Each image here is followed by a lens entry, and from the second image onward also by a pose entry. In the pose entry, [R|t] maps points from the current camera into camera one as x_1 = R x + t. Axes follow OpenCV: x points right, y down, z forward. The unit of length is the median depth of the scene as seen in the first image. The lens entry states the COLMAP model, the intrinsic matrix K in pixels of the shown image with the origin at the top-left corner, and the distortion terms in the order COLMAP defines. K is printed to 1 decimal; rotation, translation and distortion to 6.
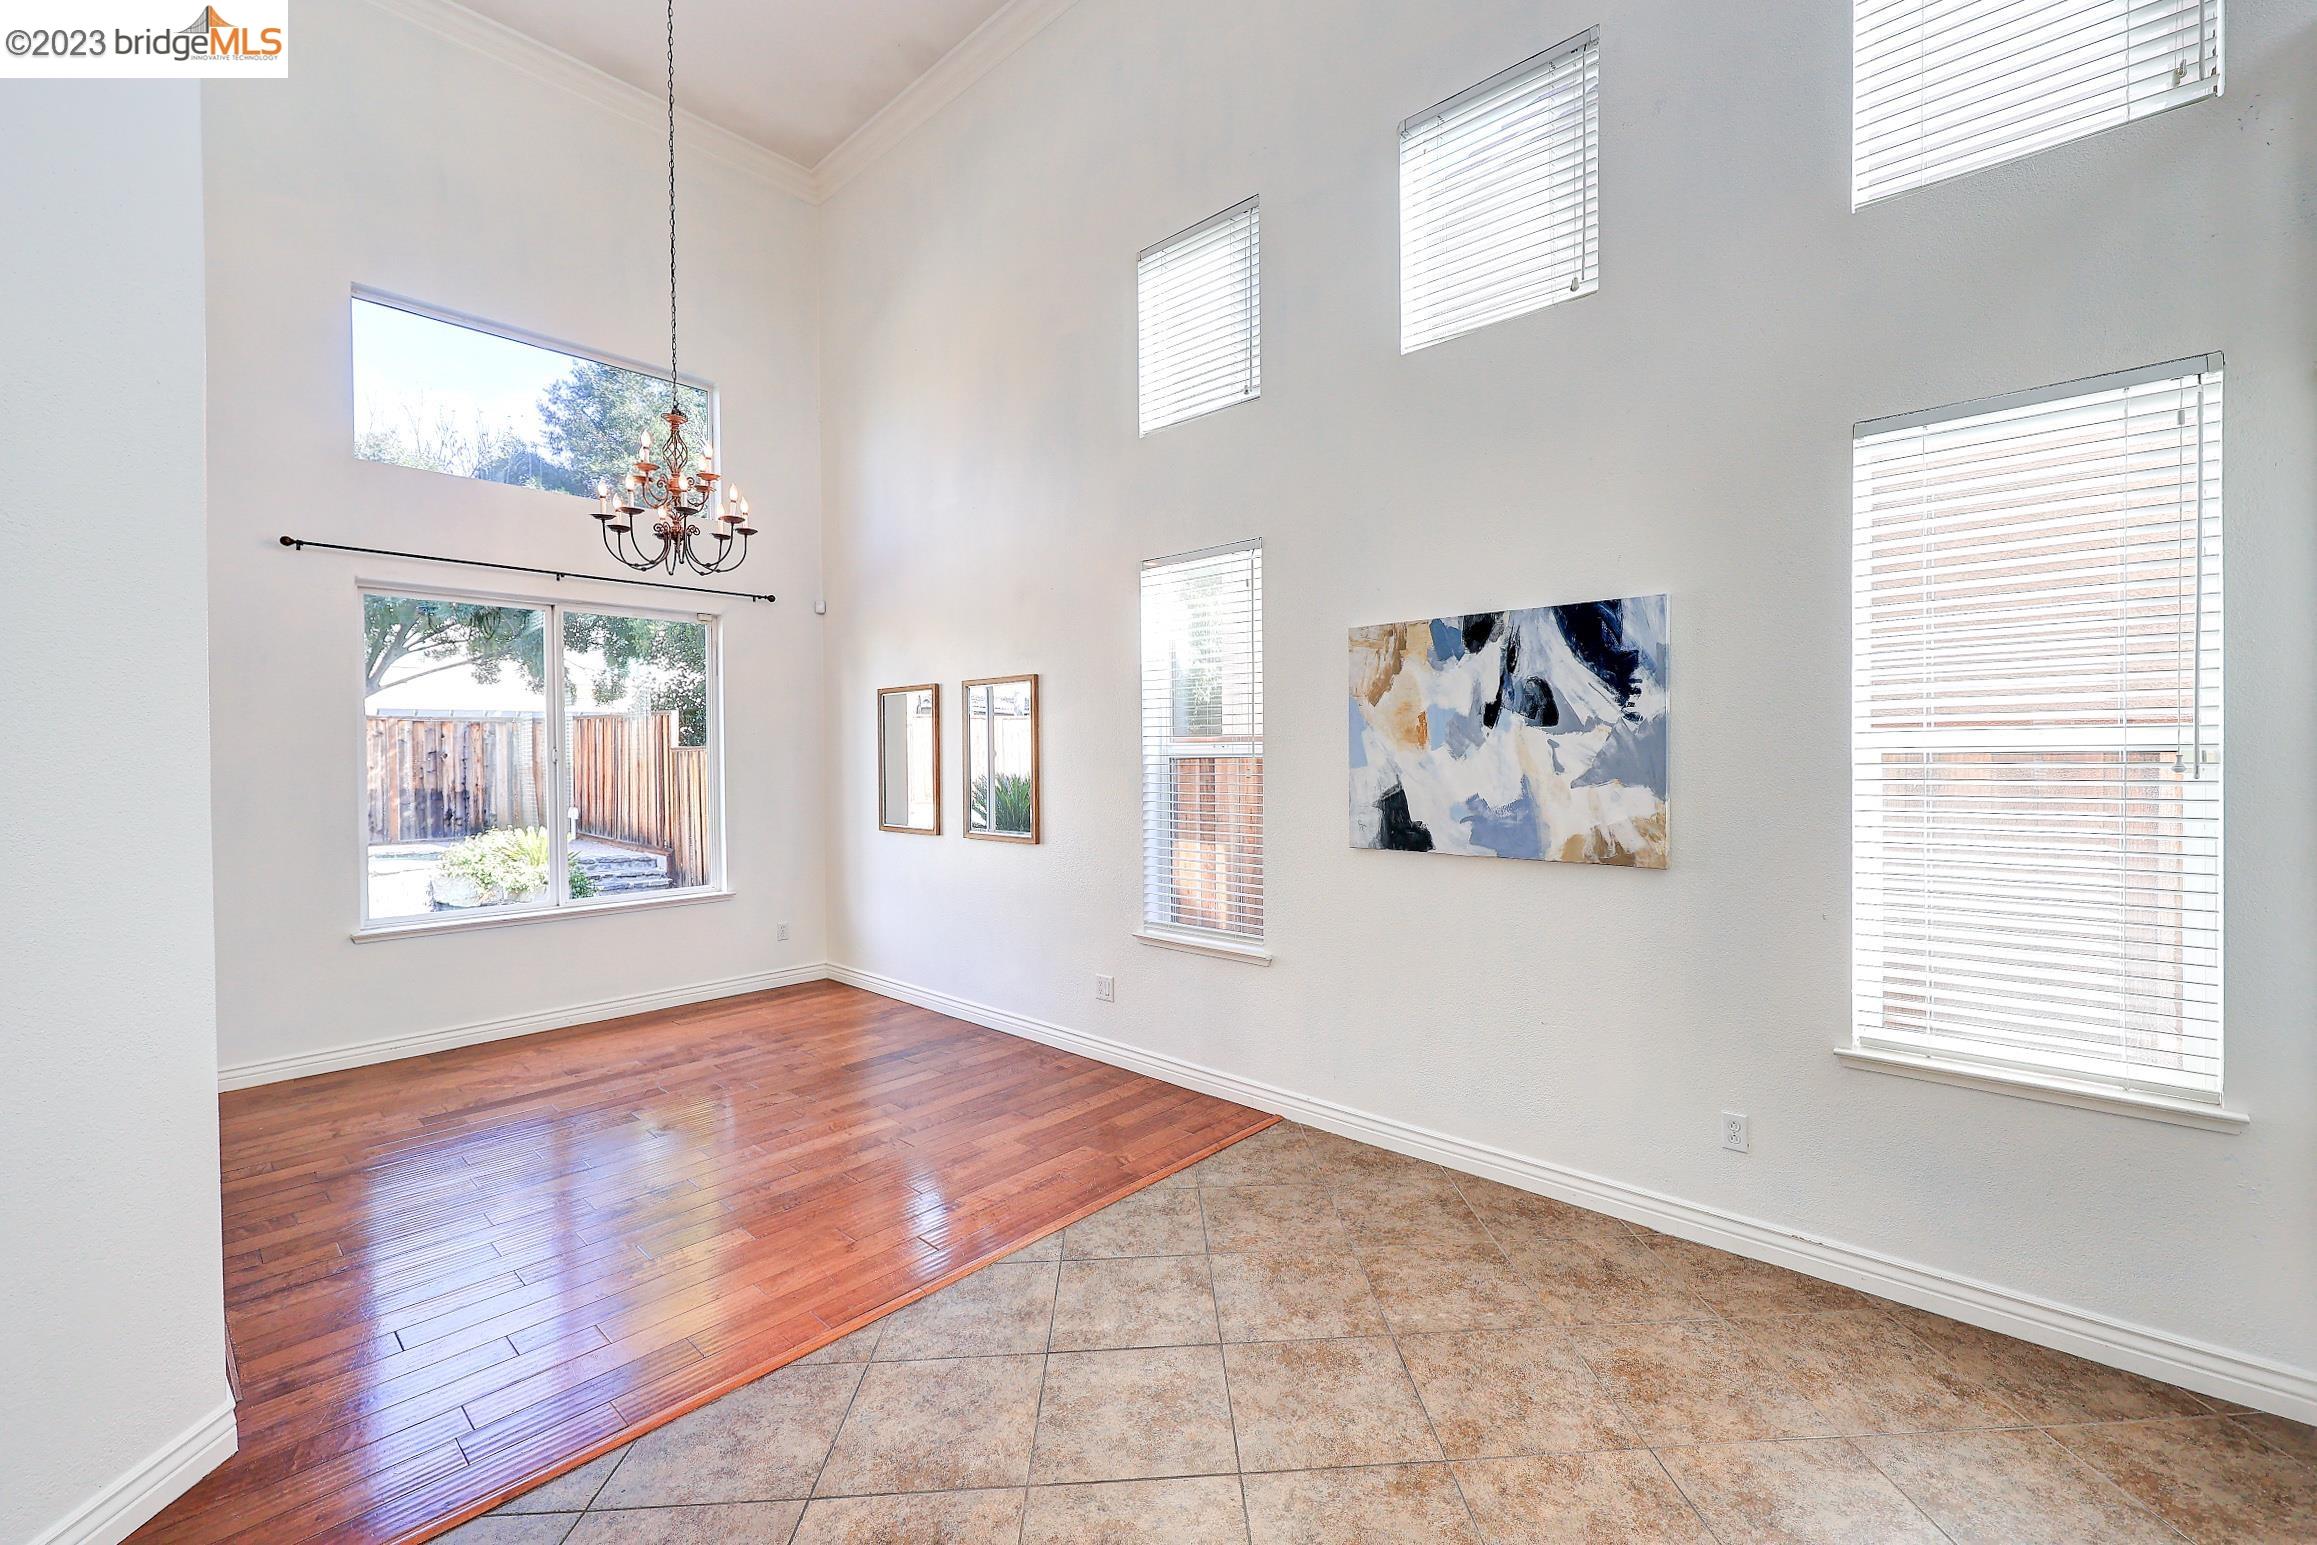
lens RADIAL K [[928.1, 0, 1219.2], [0, 928.1, 773.0], [0, 0, 1]] dist [-0.000485, -0.000388]
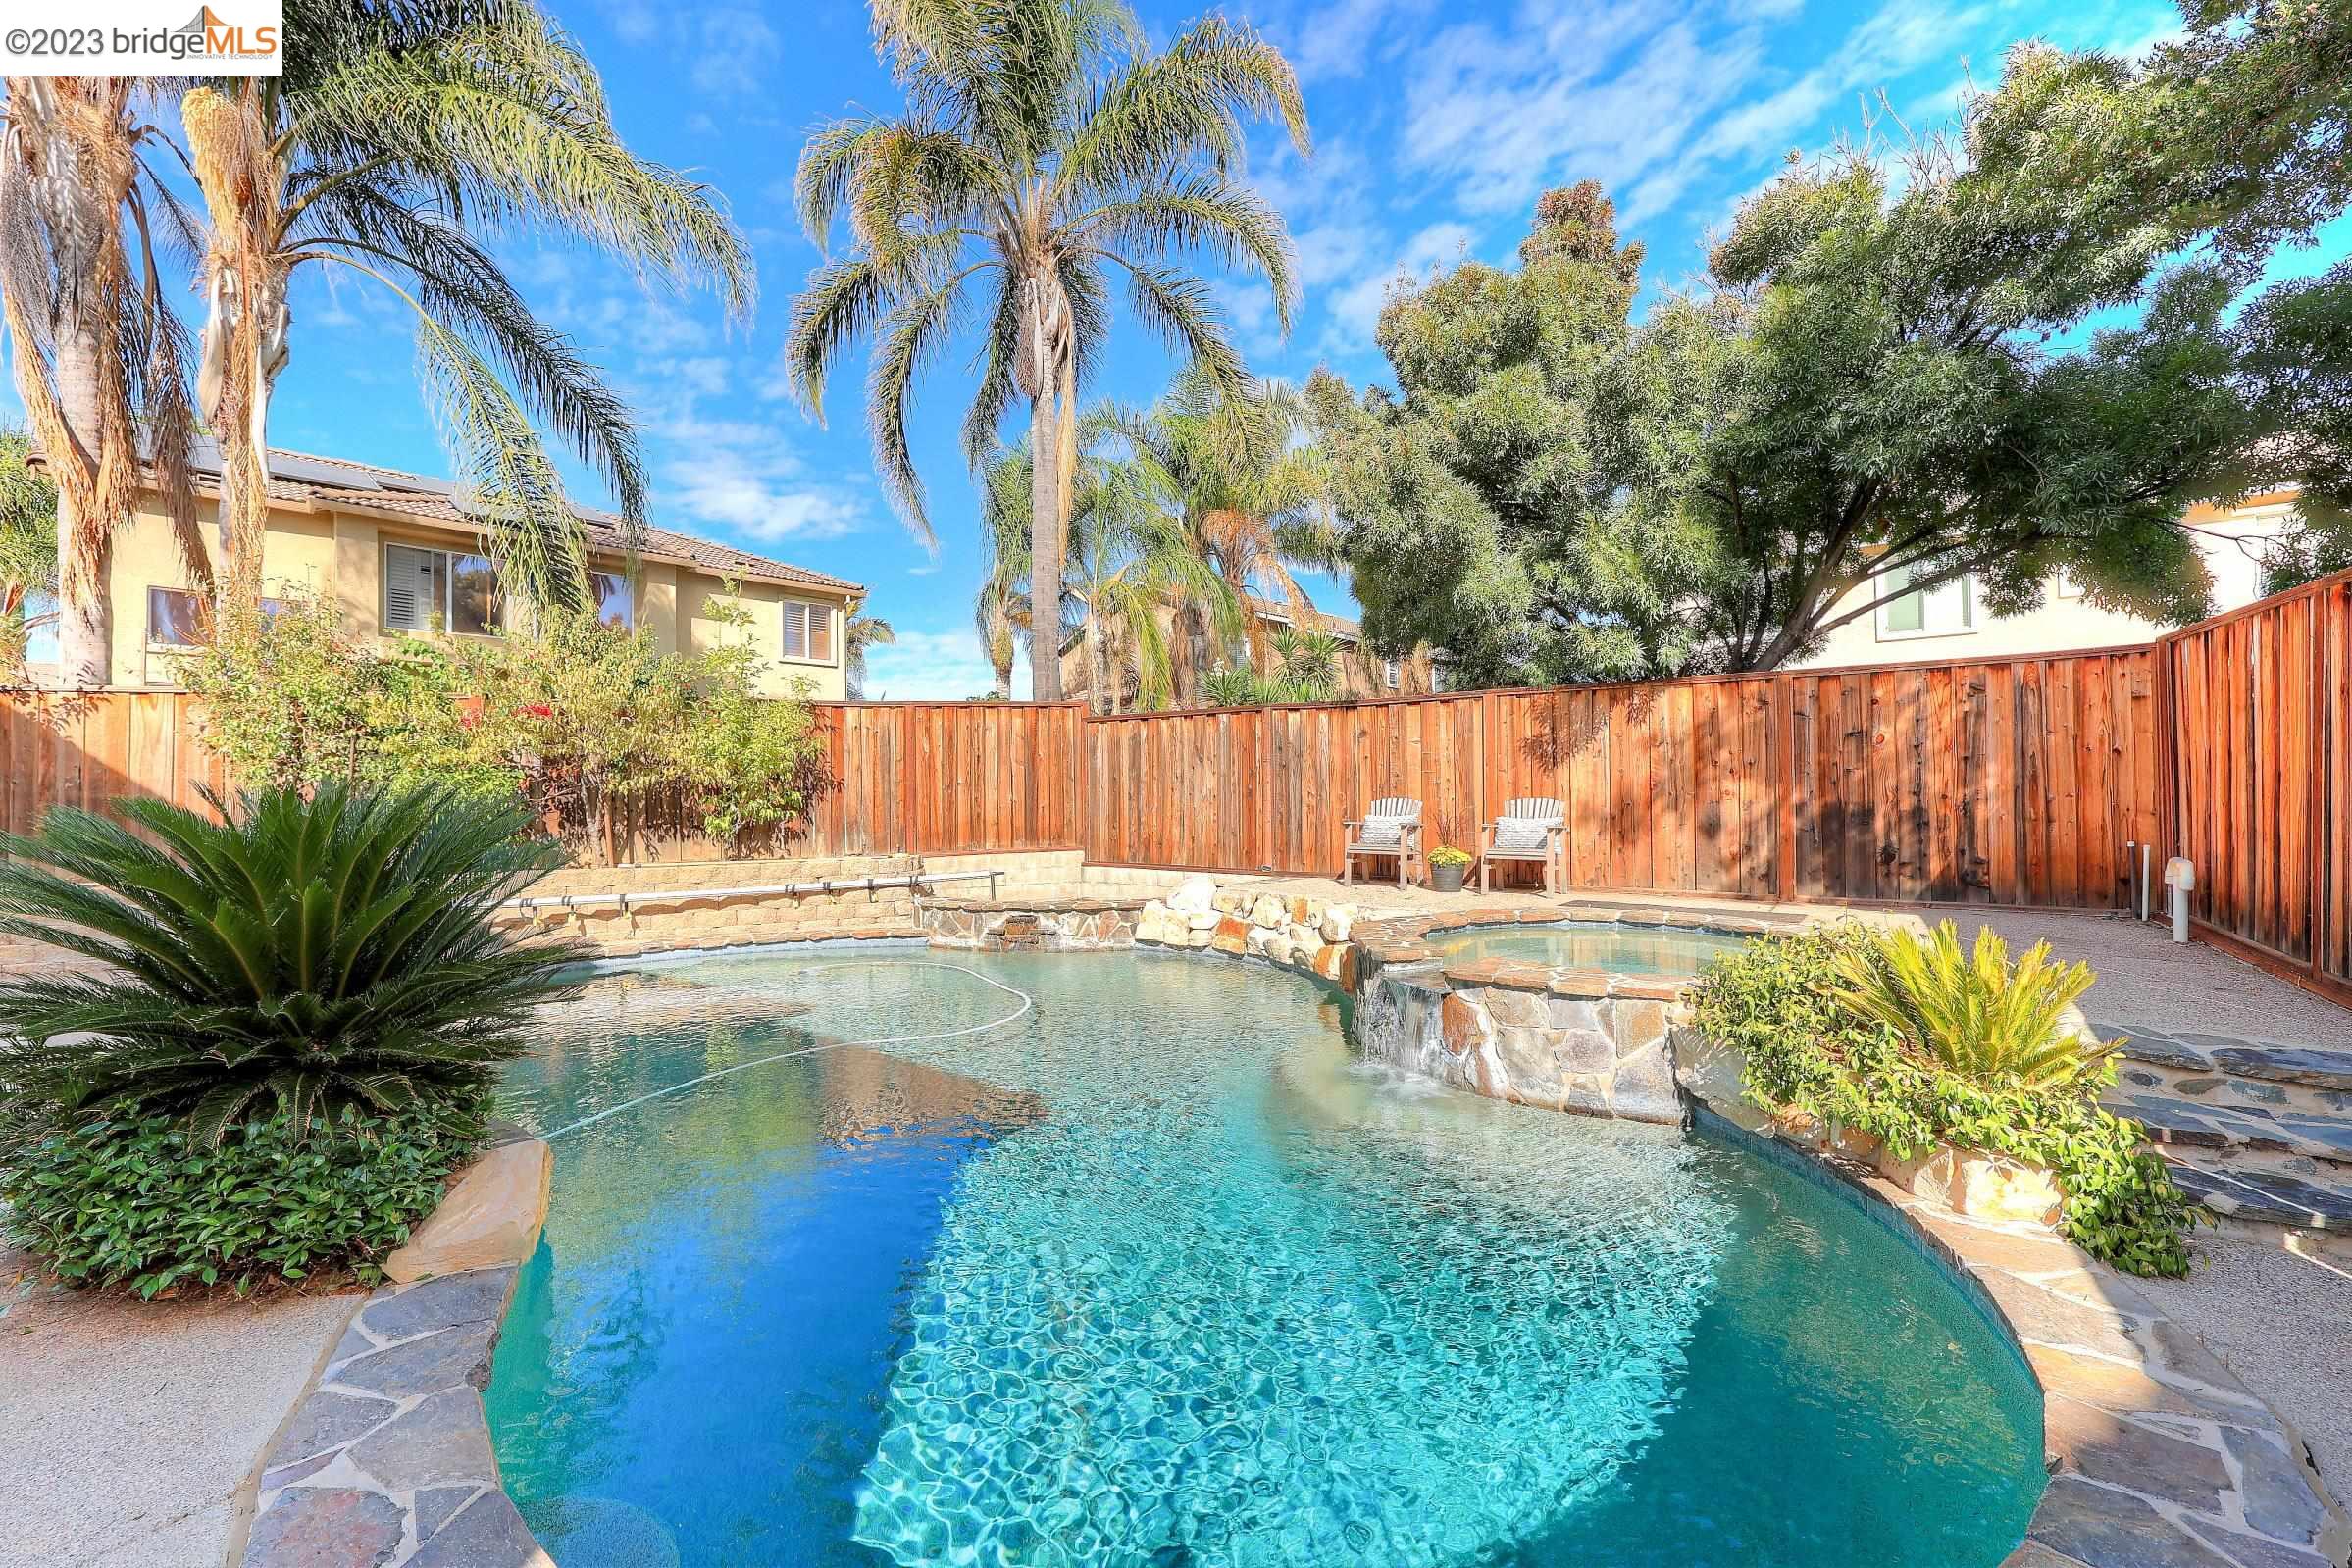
lens RADIAL K [[942.0, 0, 1180.0], [0, 942.0, 772.5], [0, 0, 1]] dist [-0.000485, -0.000388]
pose [[0.092835, -0.016308, -0.995548, -1.479913], [-0.007052, 0.999830, -0.017036, 0.047937], [0.995657, 0.008602, 0.092704, 2.377134]]
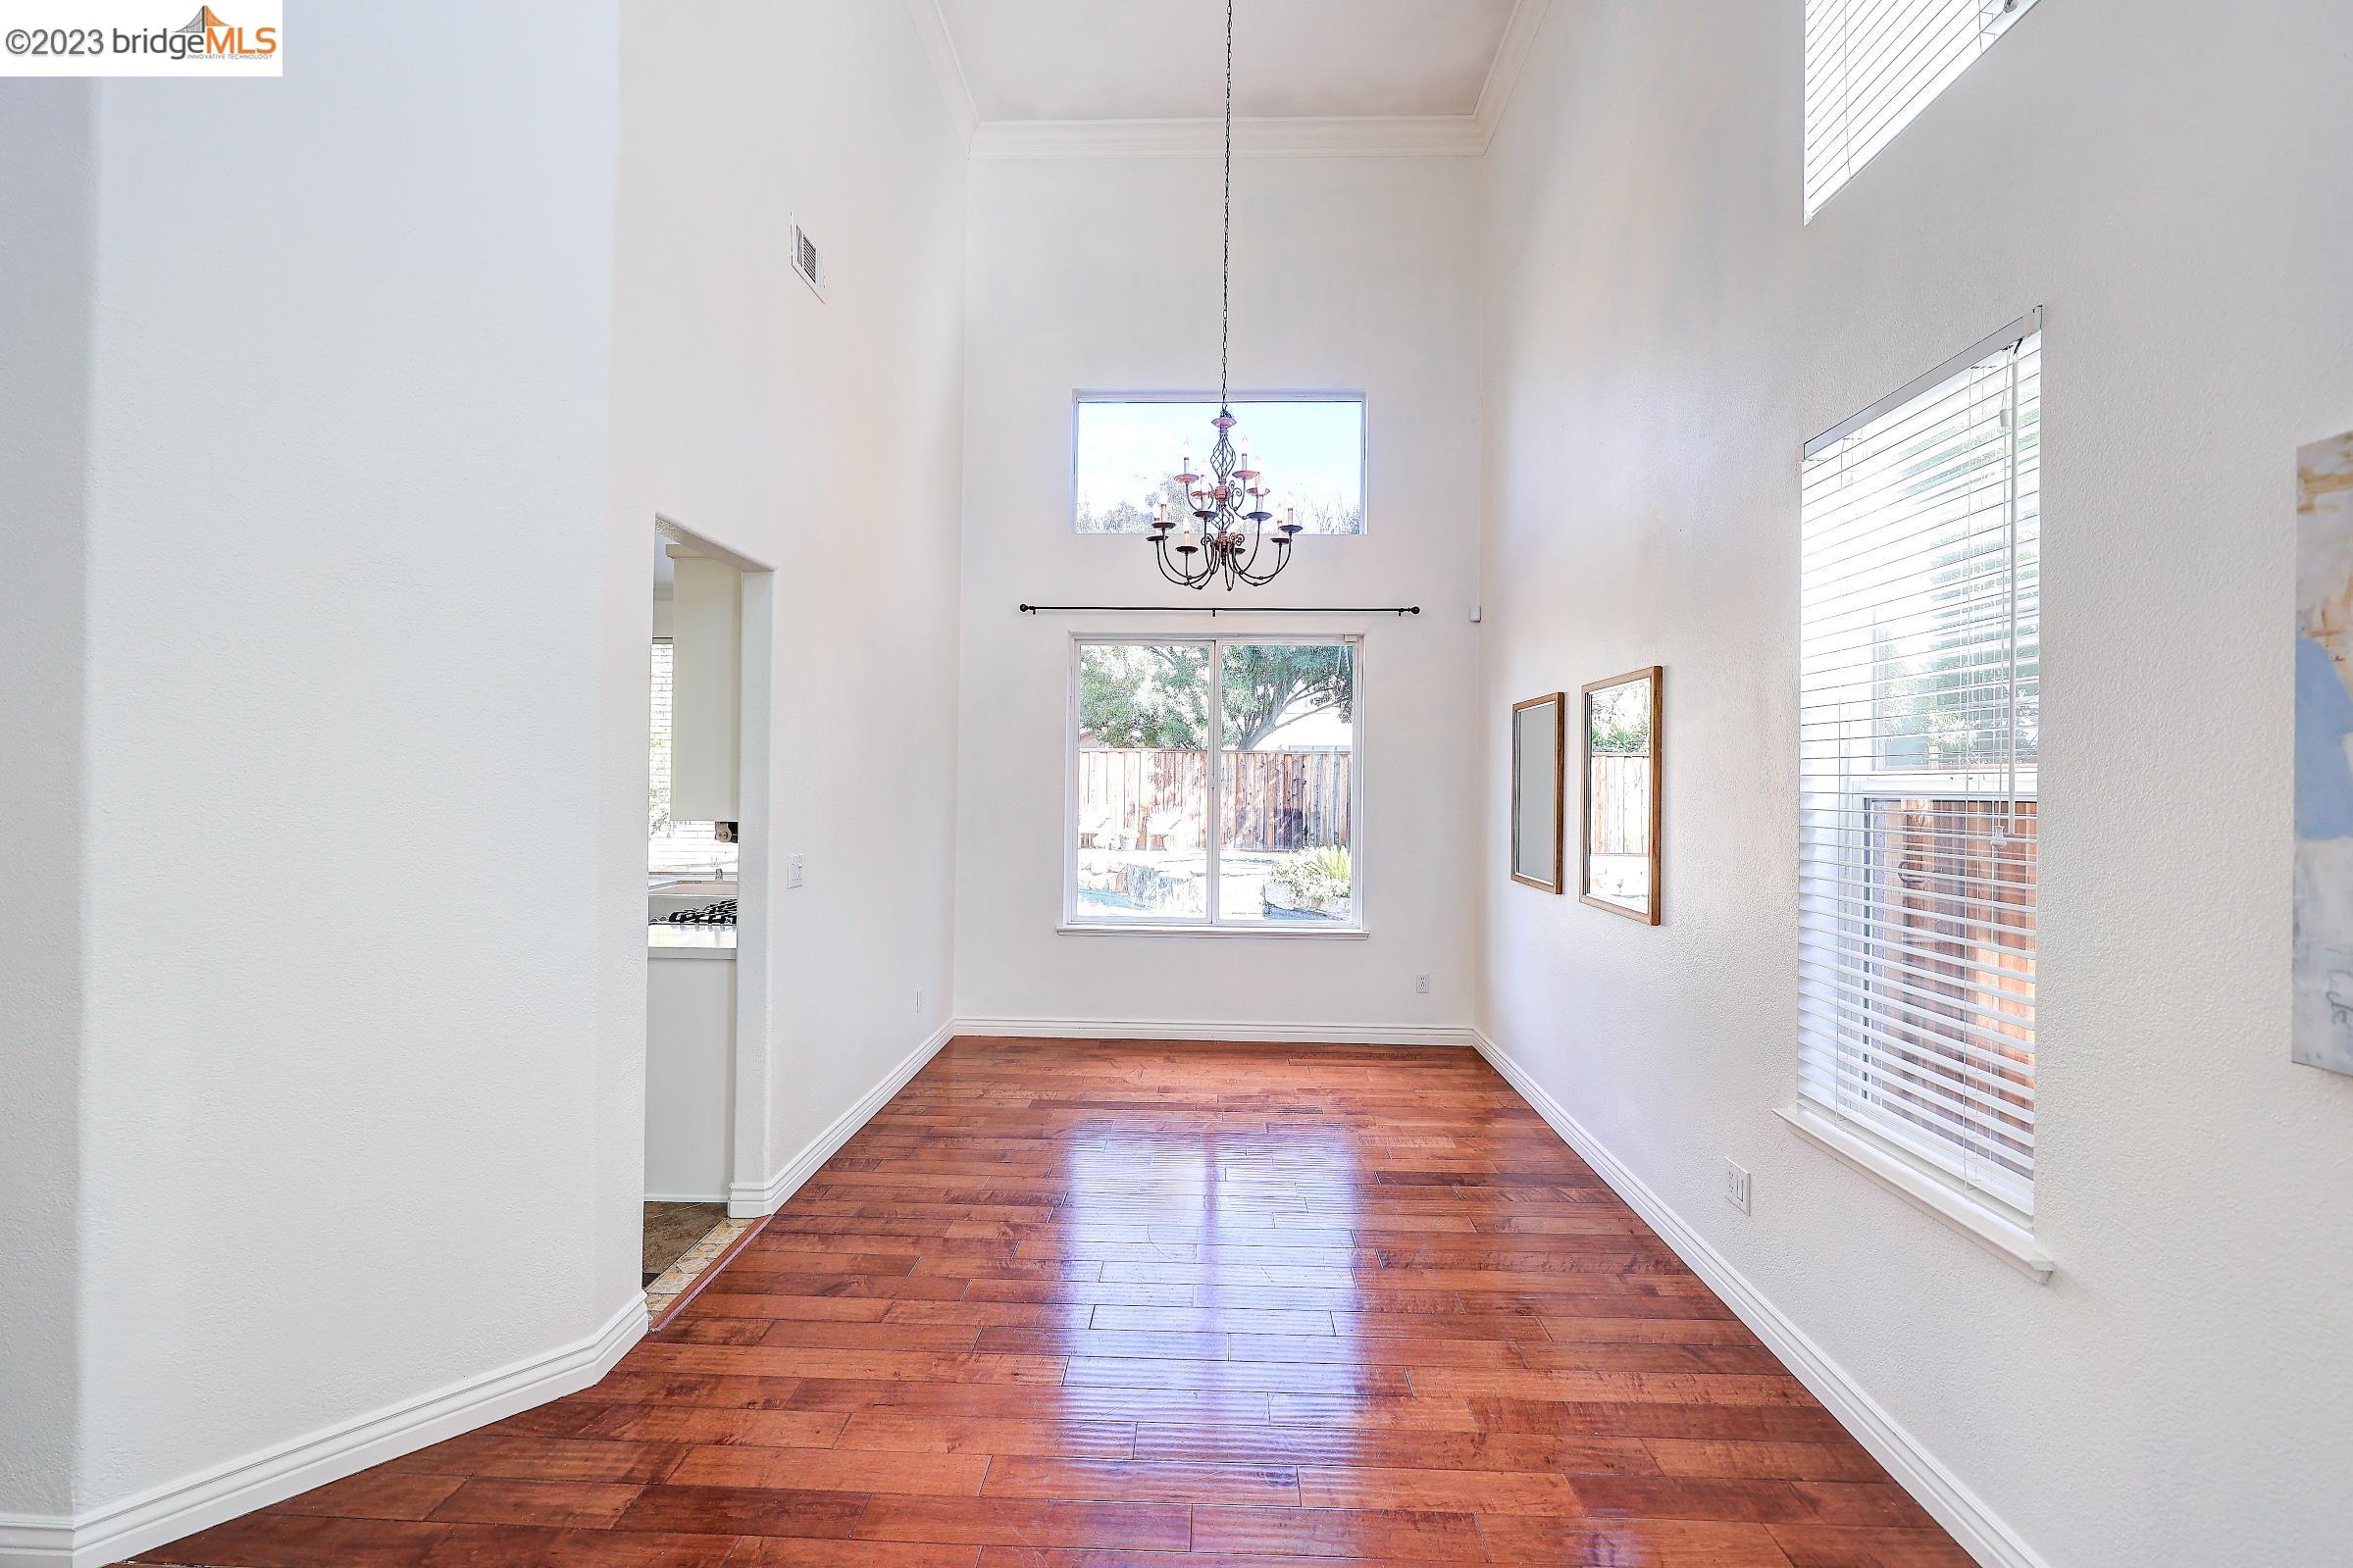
lens RADIAL K [[942.4, 0, 1193.9], [0, 942.4, 780.7], [0, 0, 1]] dist [-0.000485, -0.000388]
pose [[0.623229, 0.011067, -0.781961, 0.176466], [-0.031002, 0.999464, -0.010563, -0.011990], [0.781425, 0.030825, 0.623237, 0.488585]]
